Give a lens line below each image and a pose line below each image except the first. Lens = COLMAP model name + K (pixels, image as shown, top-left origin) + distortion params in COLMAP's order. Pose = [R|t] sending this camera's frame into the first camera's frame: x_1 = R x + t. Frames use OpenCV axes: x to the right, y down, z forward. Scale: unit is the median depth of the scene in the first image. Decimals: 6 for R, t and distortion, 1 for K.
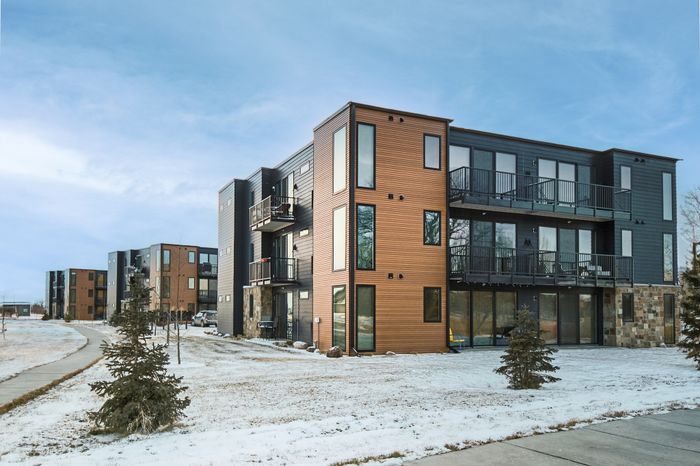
lens RADIAL K [[645.6, 0, 350.2], [0, 645.6, 300.7], [0, 0, 1]] dist [0.065935, -0.002284]
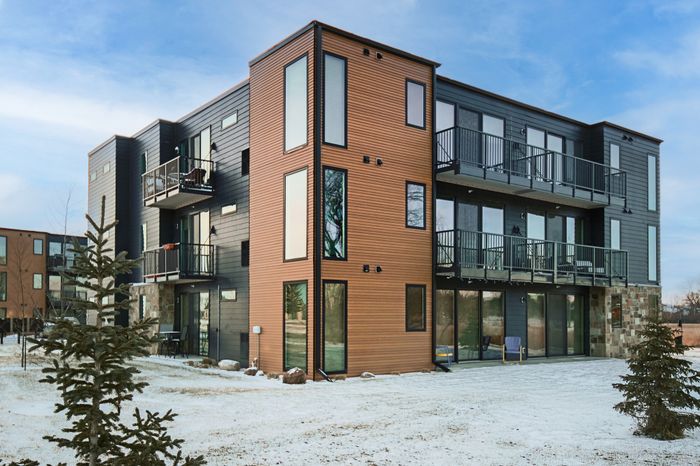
lens RADIAL K [[645.6, 0, 350.2], [0, 645.6, 300.7], [0, 0, 1]] dist [0.065935, -0.002284]
pose [[0.969713, 0.000535, 0.244246, -0.122037], [0.001259, 0.999973, -0.007191, 0.002939], [-0.244243, 0.007281, 0.969687, 0.272158]]
